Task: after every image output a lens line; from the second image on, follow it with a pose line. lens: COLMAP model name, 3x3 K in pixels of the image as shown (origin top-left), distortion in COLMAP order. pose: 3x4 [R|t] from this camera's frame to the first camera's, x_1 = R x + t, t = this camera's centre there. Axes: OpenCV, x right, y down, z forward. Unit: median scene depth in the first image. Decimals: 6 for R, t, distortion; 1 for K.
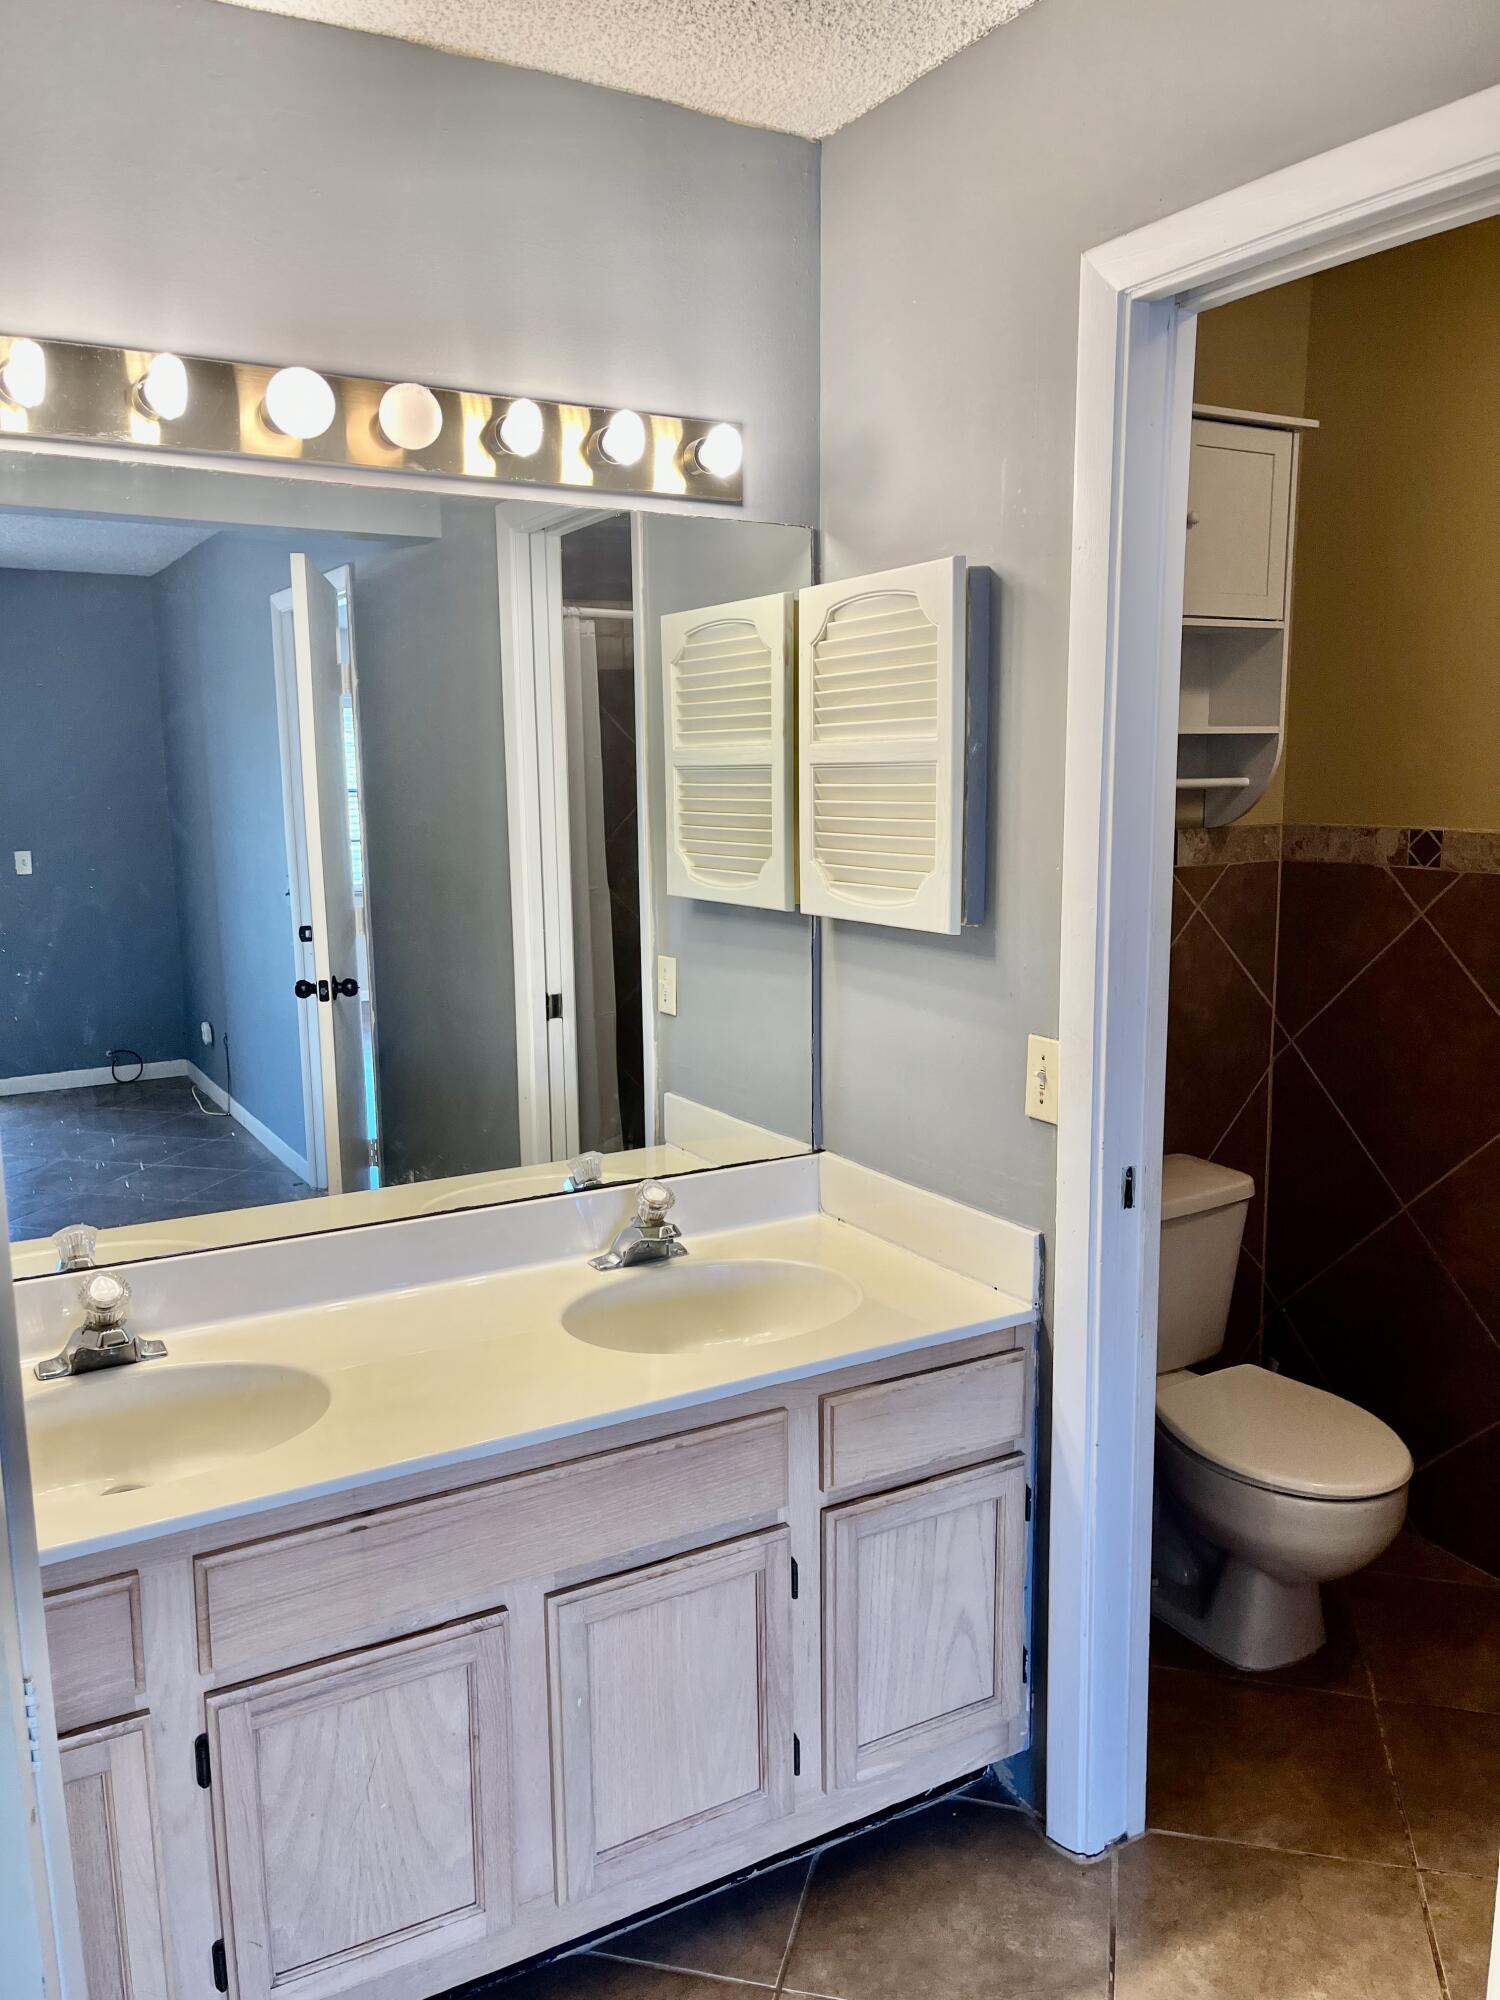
lens RADIAL K [[1517.9, 0, 762.5], [0, 1517.9, 991.4], [0, 0, 1]] dist [0.015603, -0.002801]
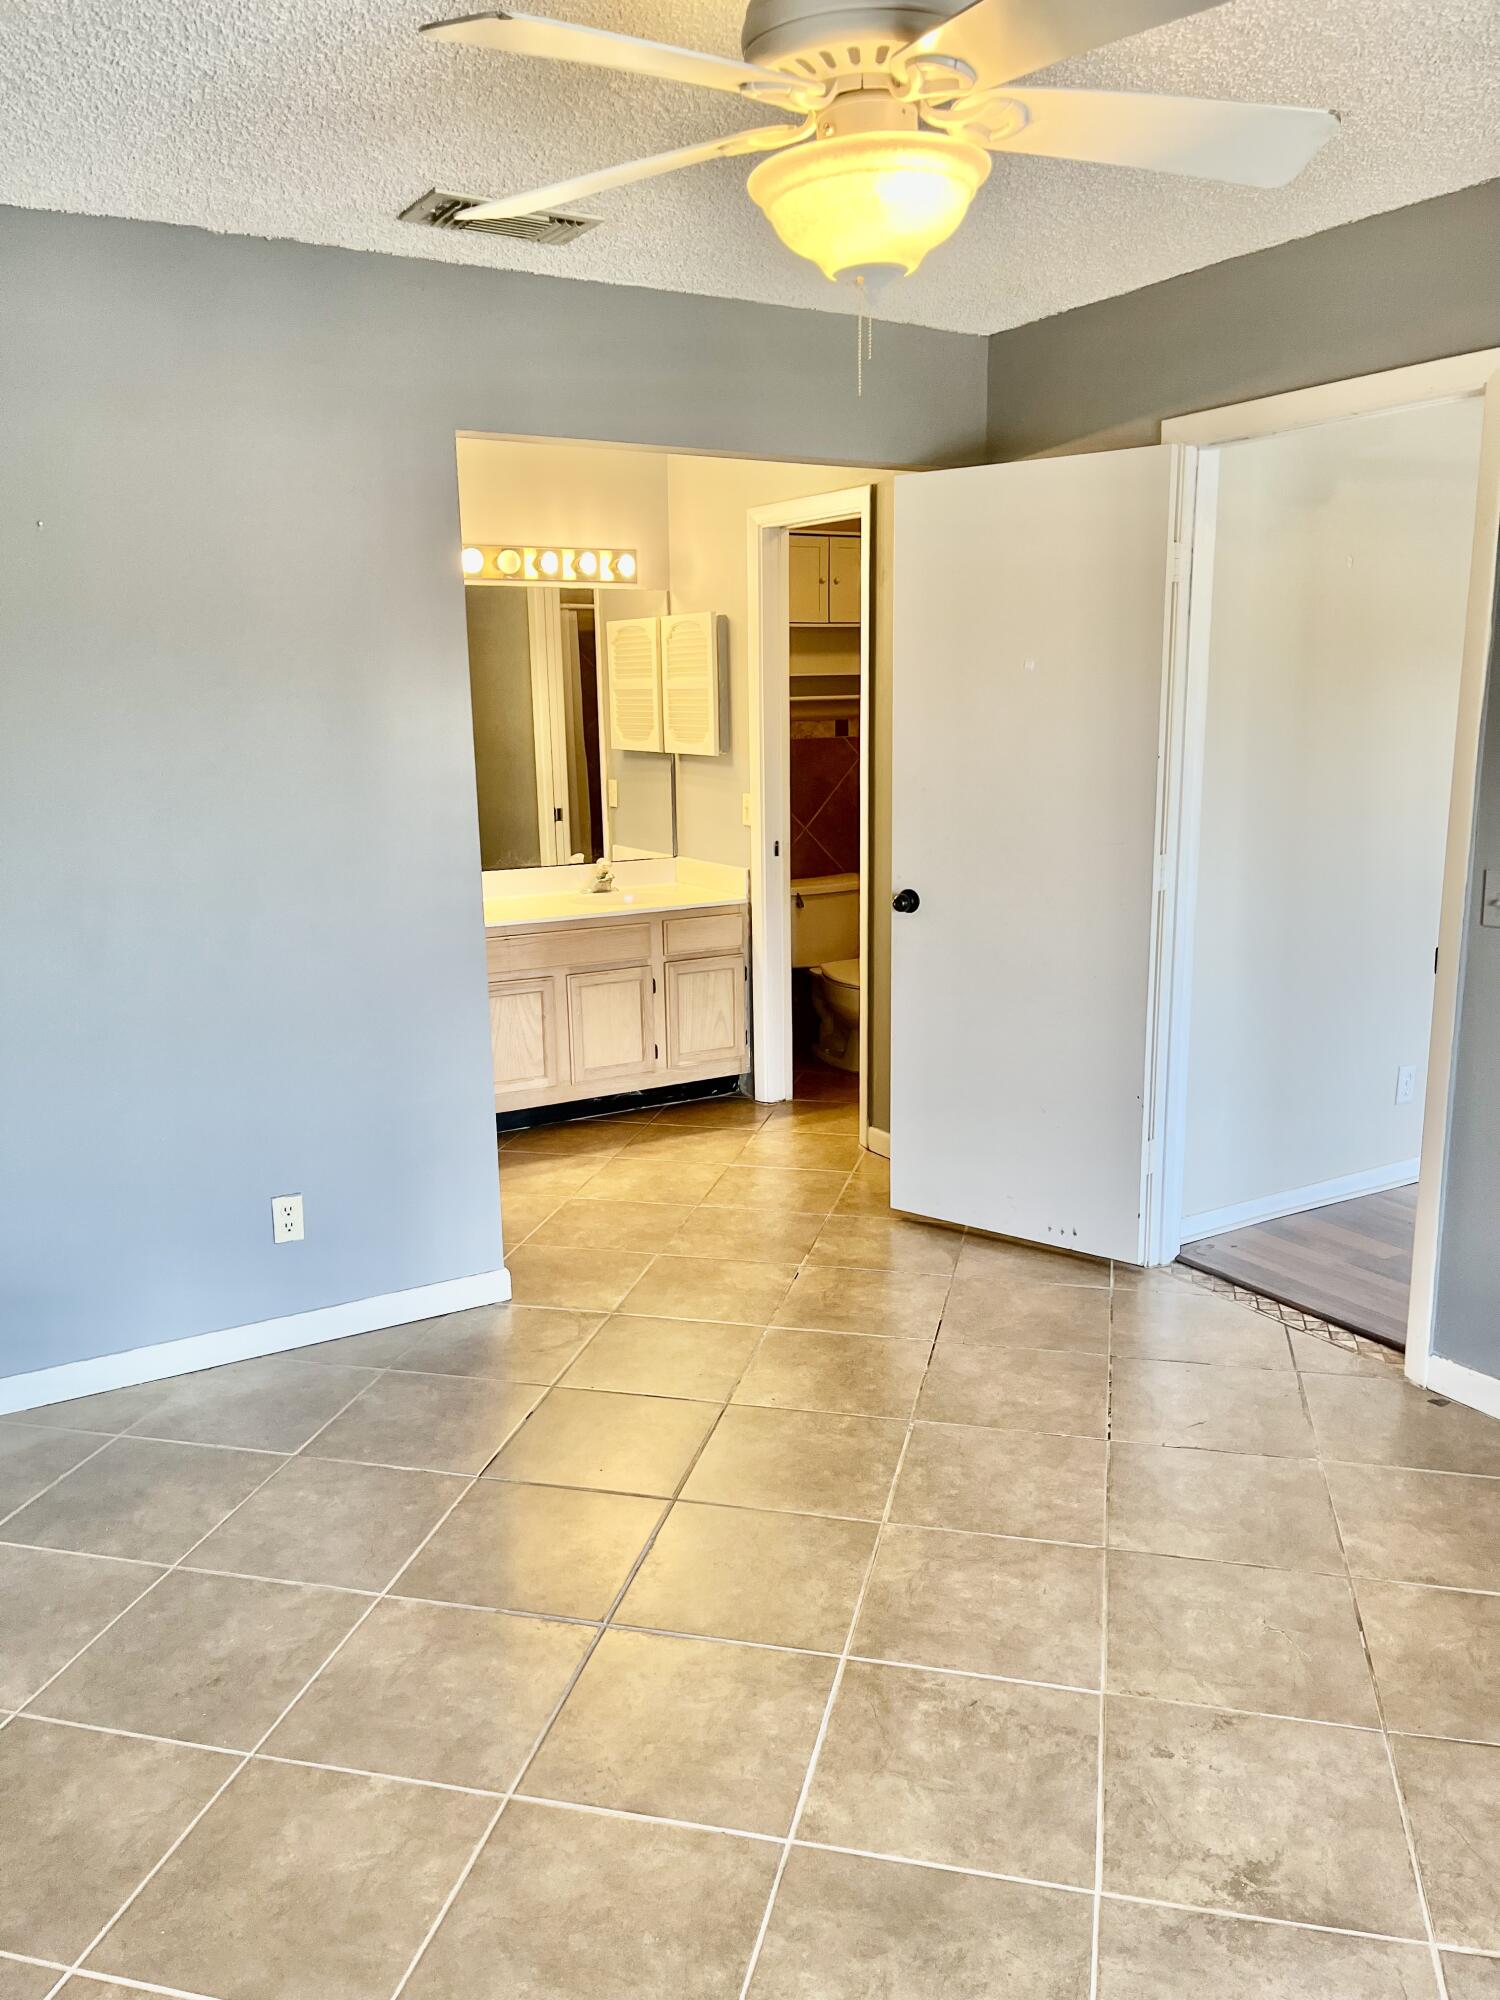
lens RADIAL K [[1520.9, 0, 745.9], [0, 1520.9, 1035.5], [0, 0, 1]] dist [0.000980, -0.002754]
pose [[0.999992, -0.004042, 0.000232, 0.170206], [0.004011, 0.996795, 0.079895, 0.229331], [-0.000554, -0.079893, 0.996803, -1.617142]]
